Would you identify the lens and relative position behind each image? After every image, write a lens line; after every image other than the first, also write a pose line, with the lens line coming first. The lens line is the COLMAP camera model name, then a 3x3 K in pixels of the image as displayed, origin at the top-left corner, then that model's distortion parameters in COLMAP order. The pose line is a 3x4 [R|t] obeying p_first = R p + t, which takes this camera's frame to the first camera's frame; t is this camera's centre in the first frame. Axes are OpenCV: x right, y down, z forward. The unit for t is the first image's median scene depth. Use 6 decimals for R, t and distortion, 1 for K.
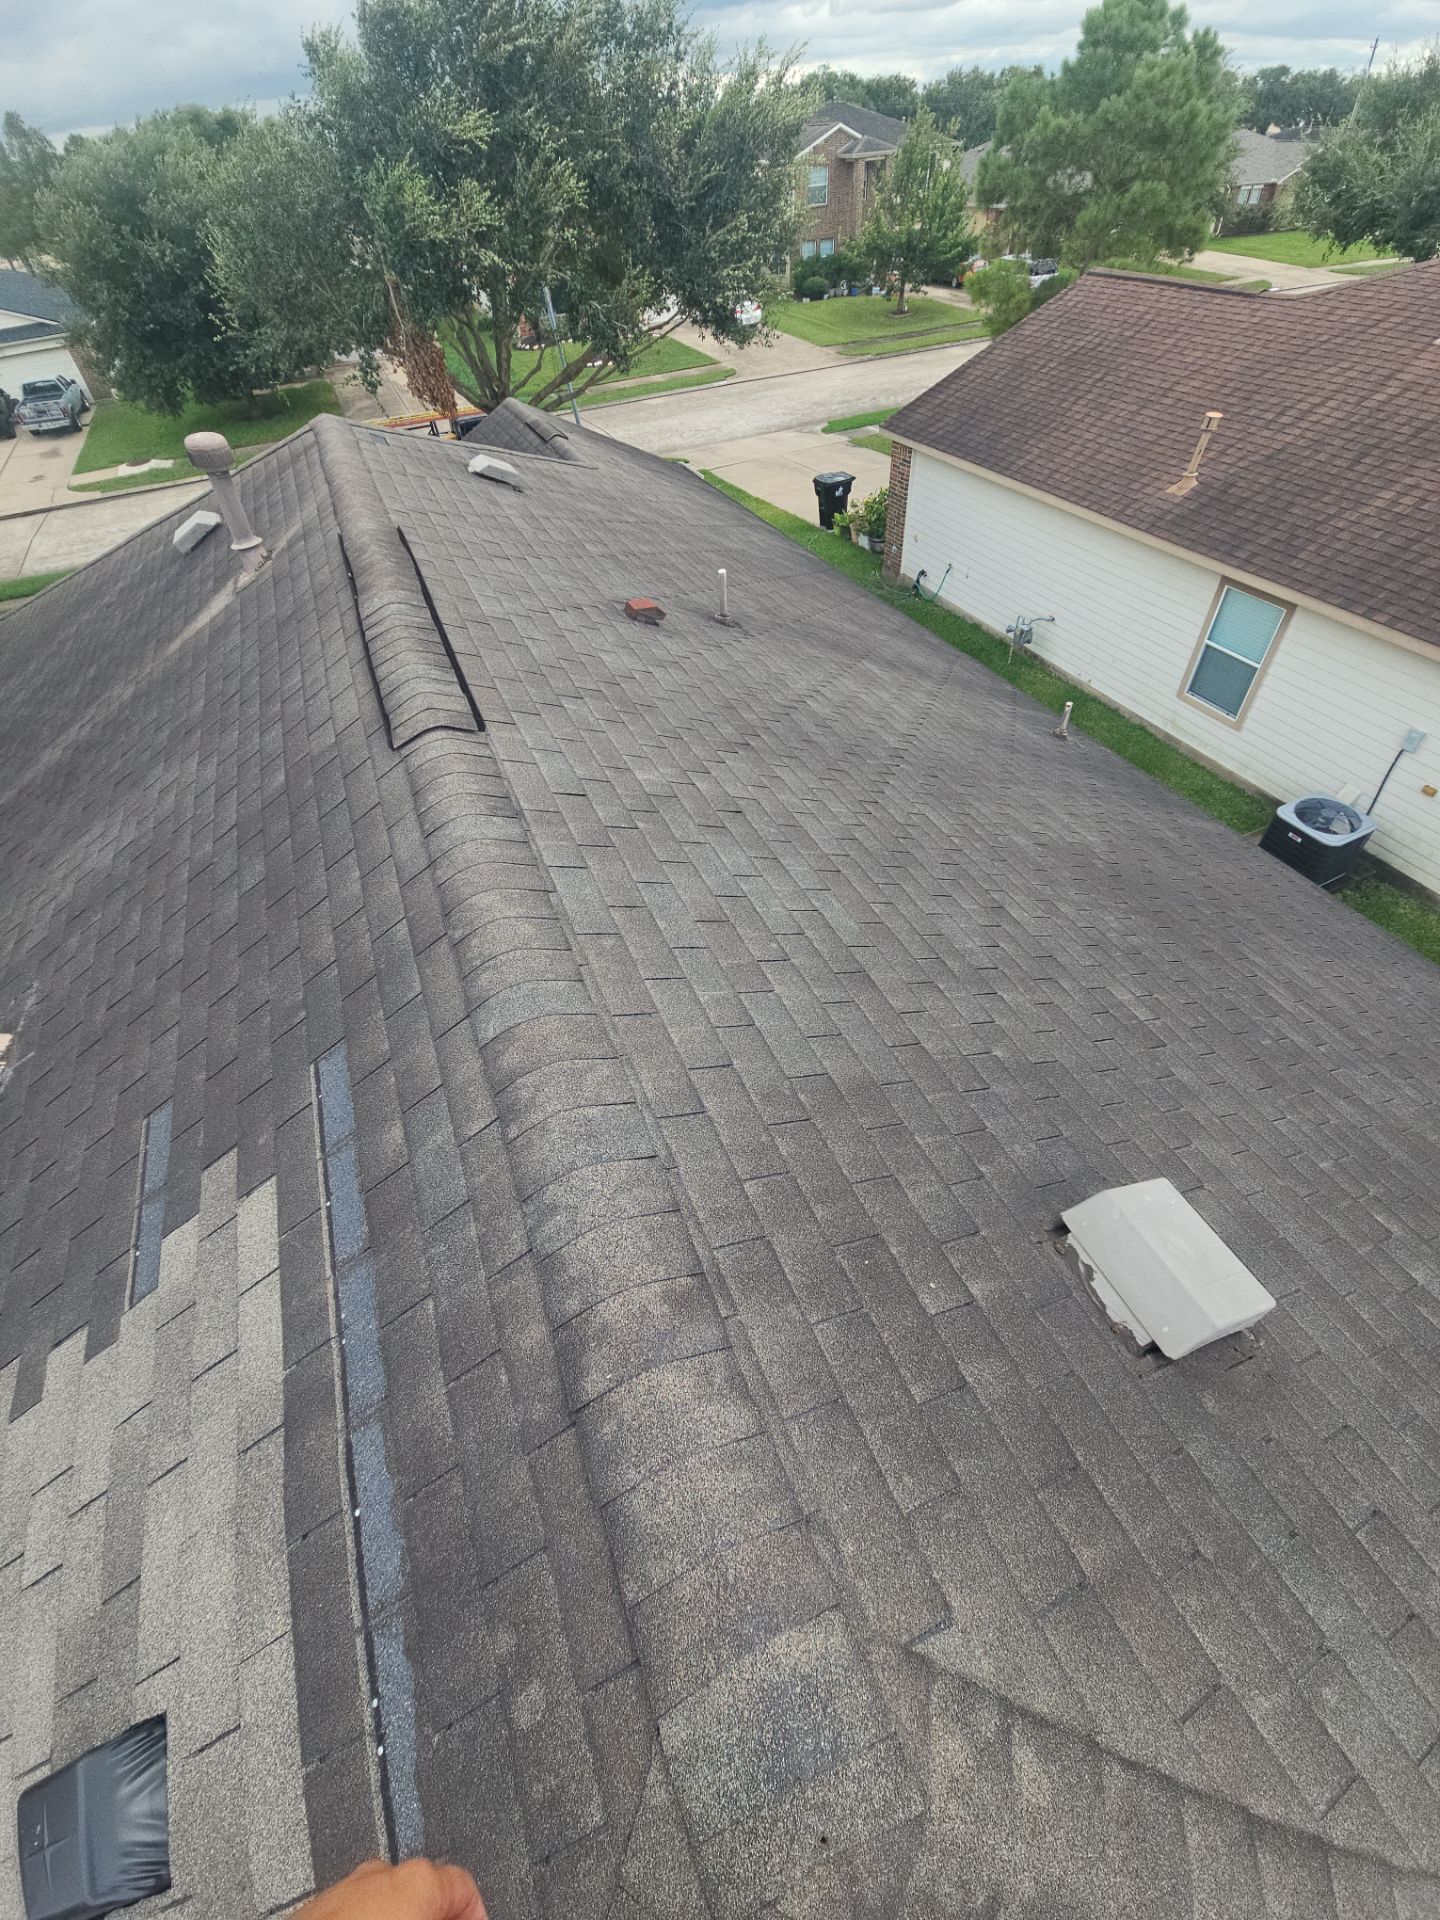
lens RADIAL K [[777.6, 0, 723.7], [0, 777.6, 948.3], [0, 0, 1]] dist [-0.000686, -0.000011]
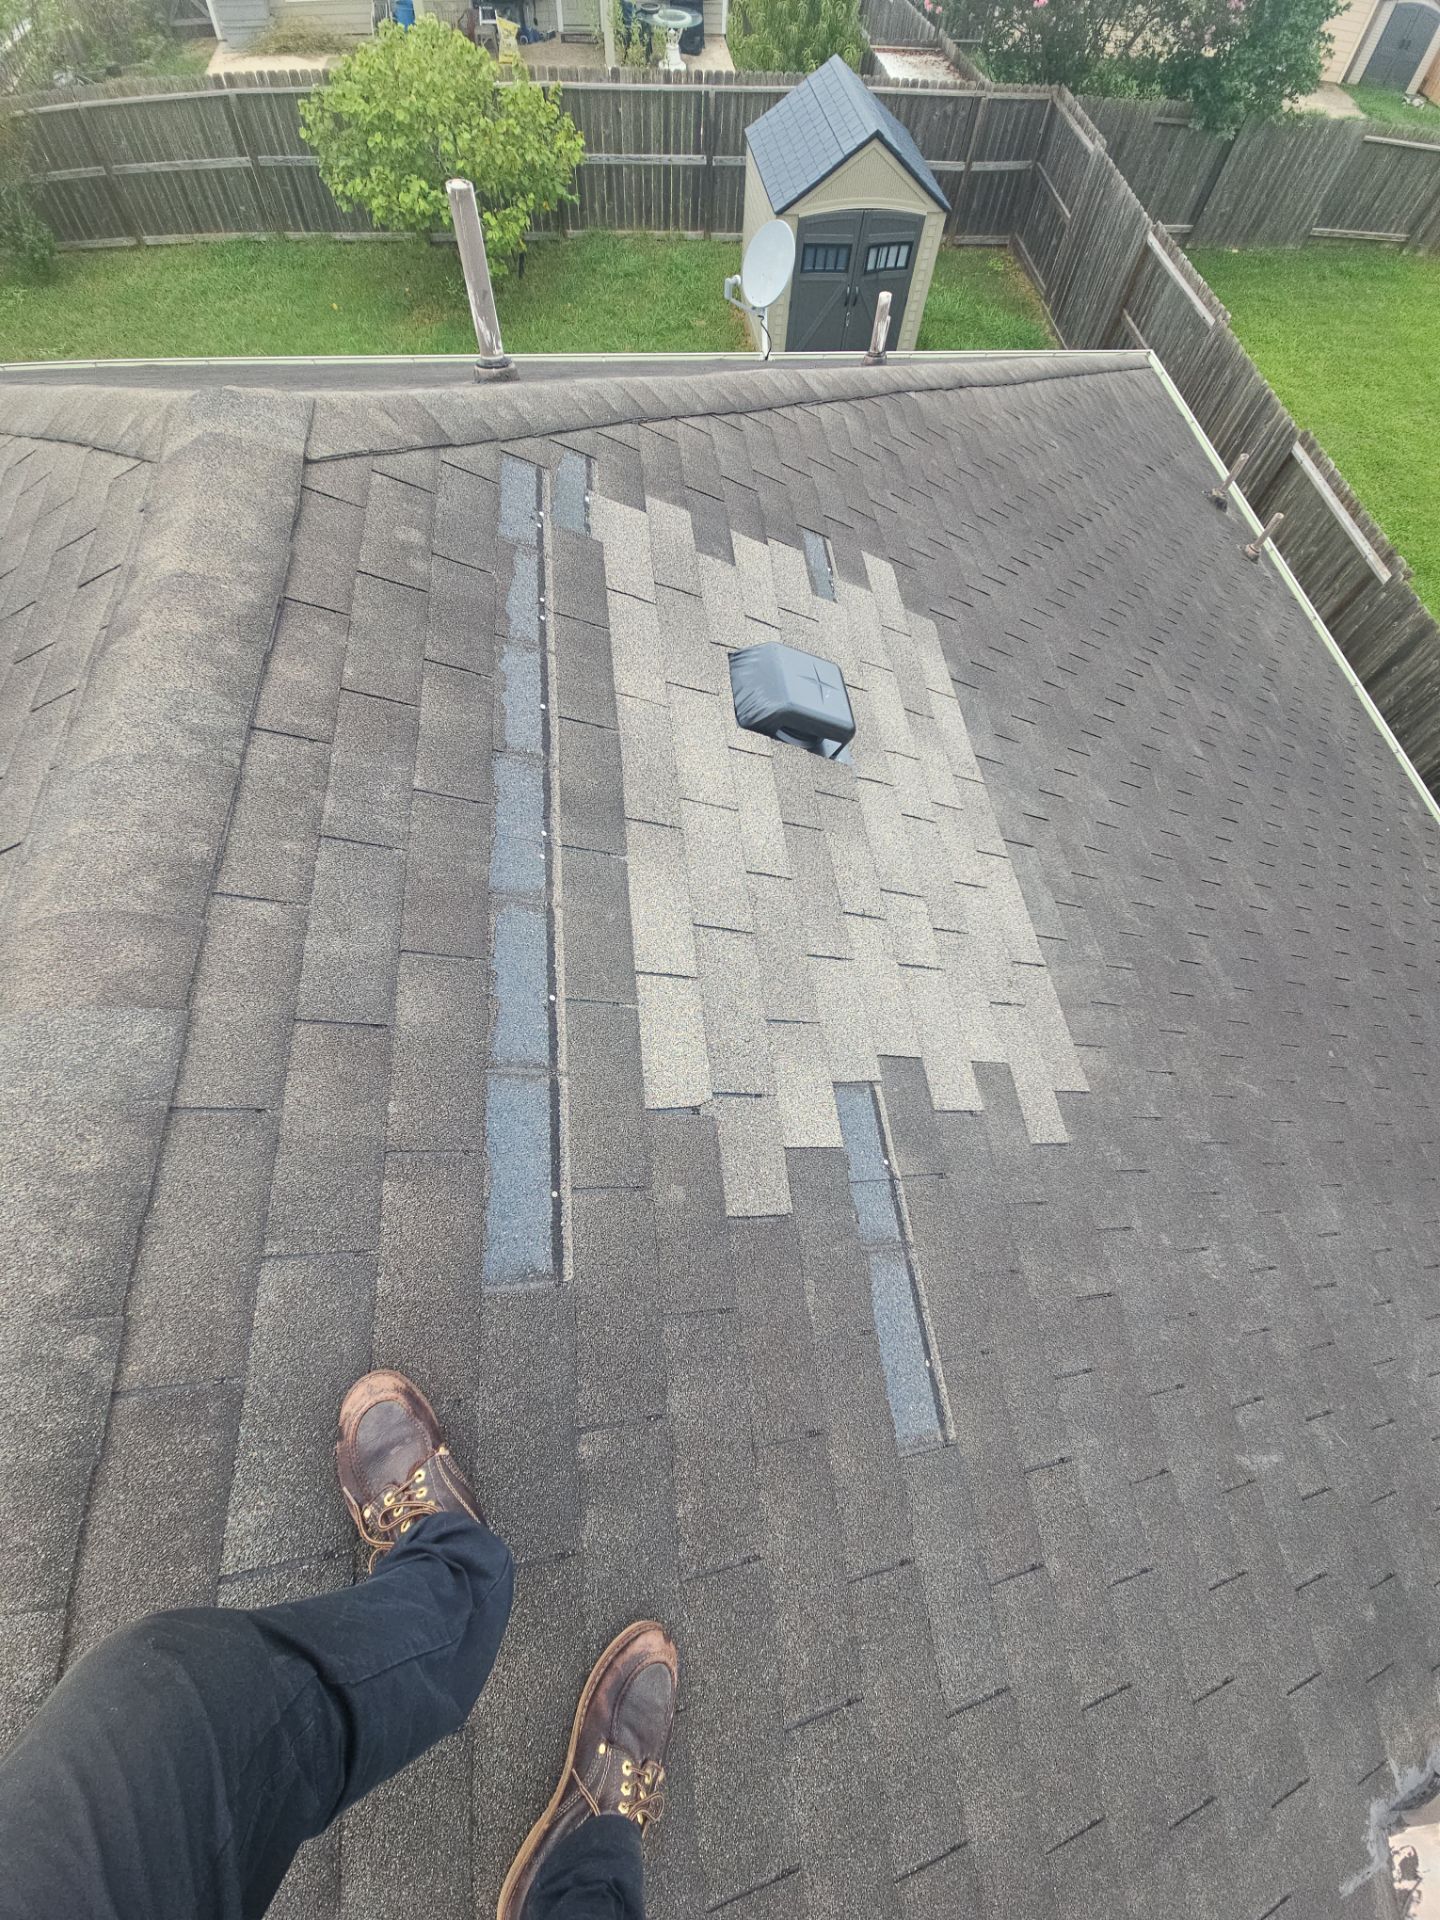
lens RADIAL K [[779.3, 0, 720.0], [0, 779.3, 960.0], [0, 0, 1]] dist [0.009724, -0.009229]
pose [[-0.955308, -0.259943, 0.140770, -0.378209], [0.218378, -0.299605, 0.928735, -0.150254], [-0.199243, 0.917969, 0.342980, 0.347929]]
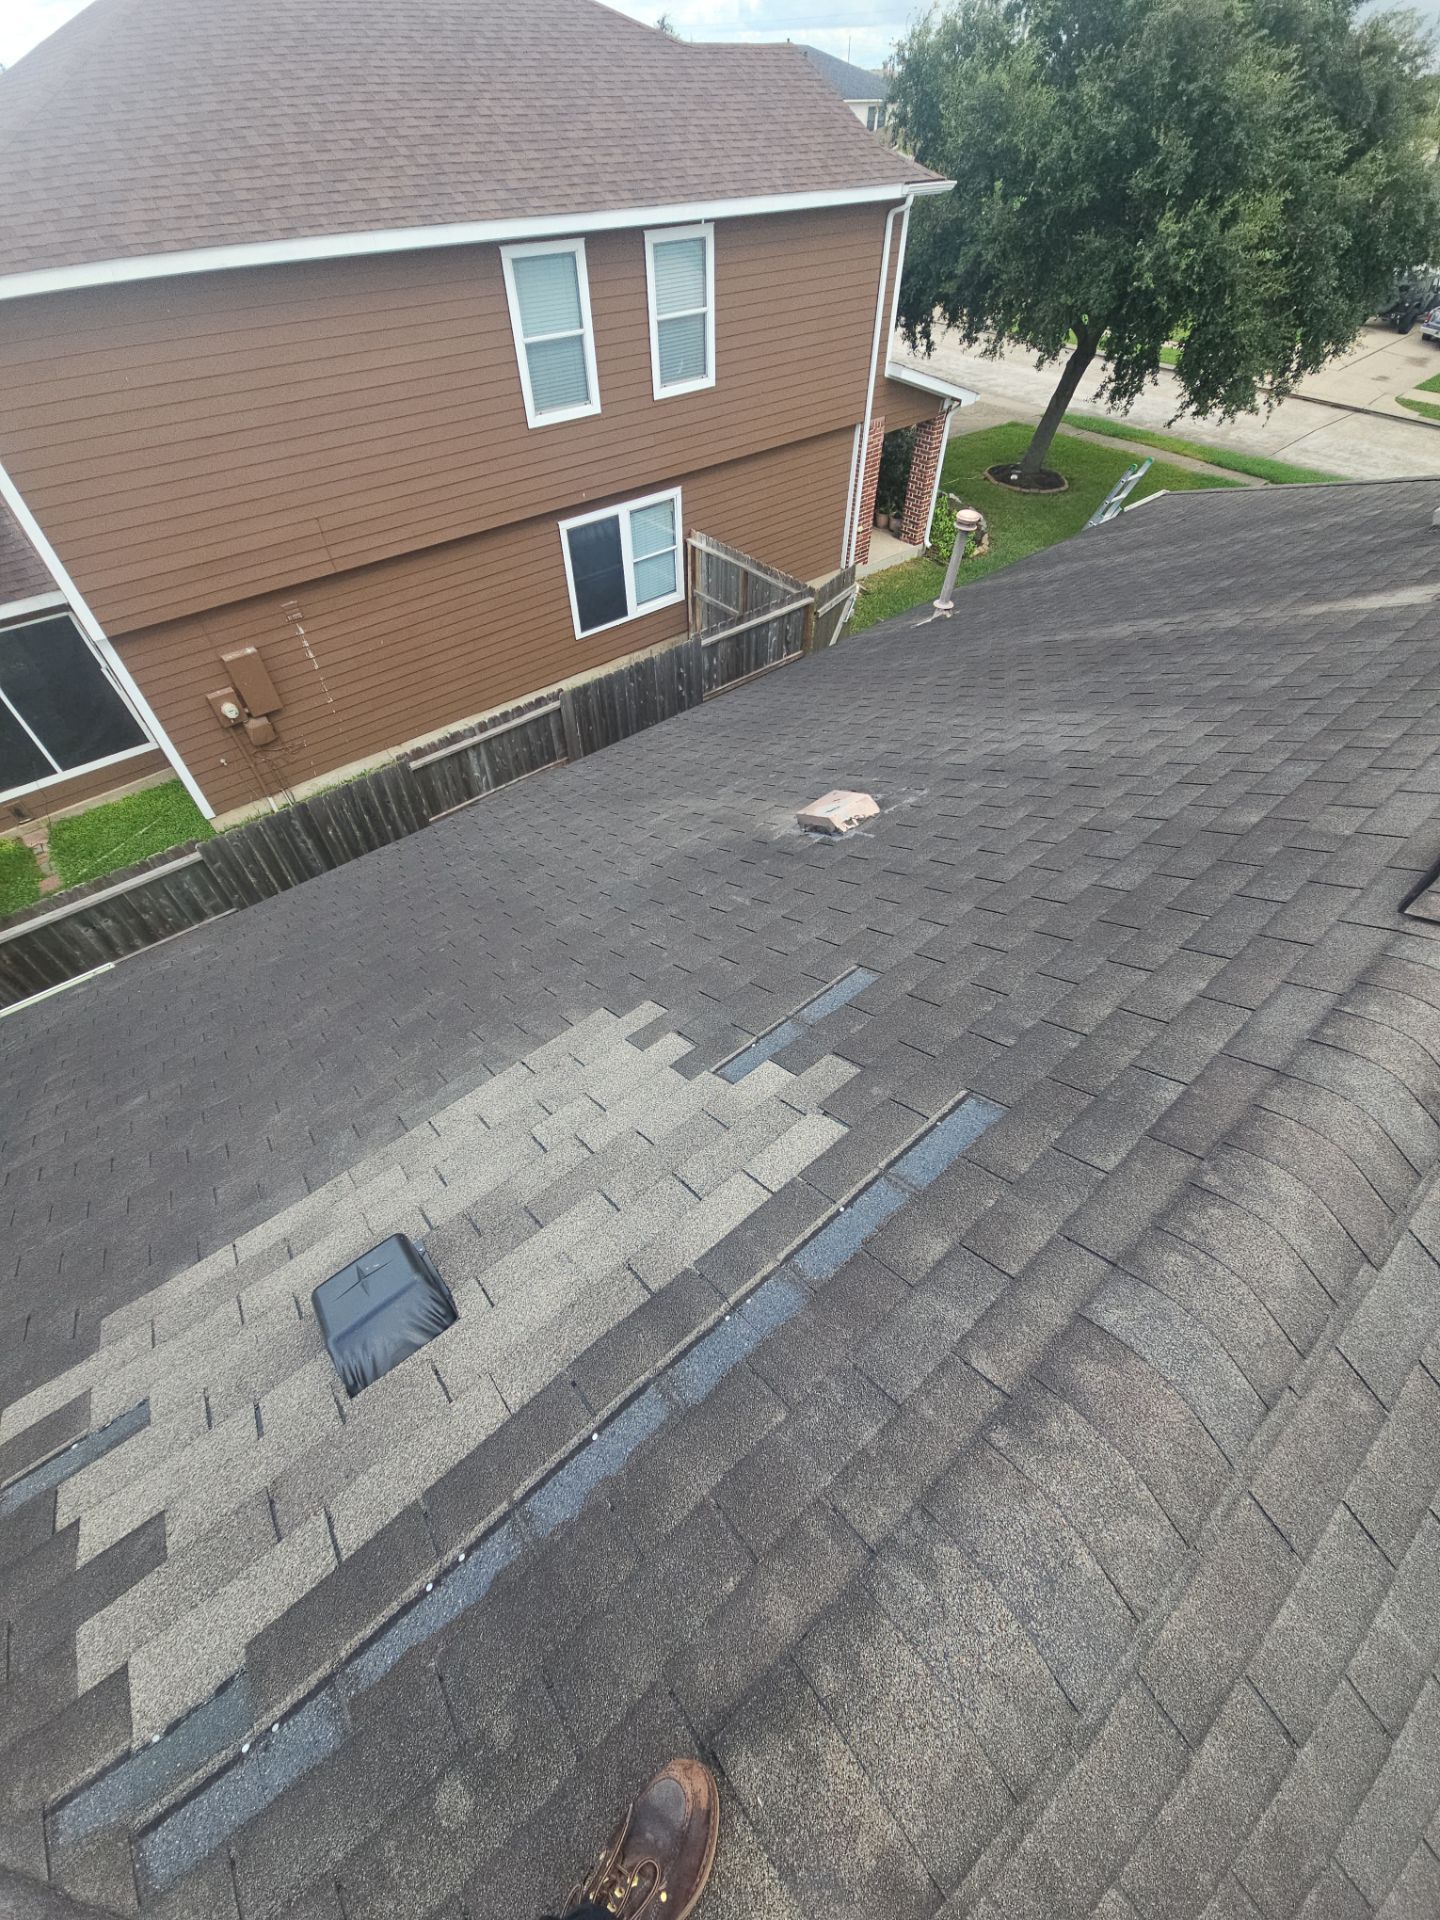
lens RADIAL K [[779.3, 0, 724.6], [0, 779.3, 949.1], [0, 0, 1]] dist [-0.000643, -0.000705]
pose [[0.286538, 0.754173, -0.590862, -0.117392], [-0.704038, 0.584030, 0.404030, -0.066178], [0.649790, 0.300219, 0.698313, 0.082630]]
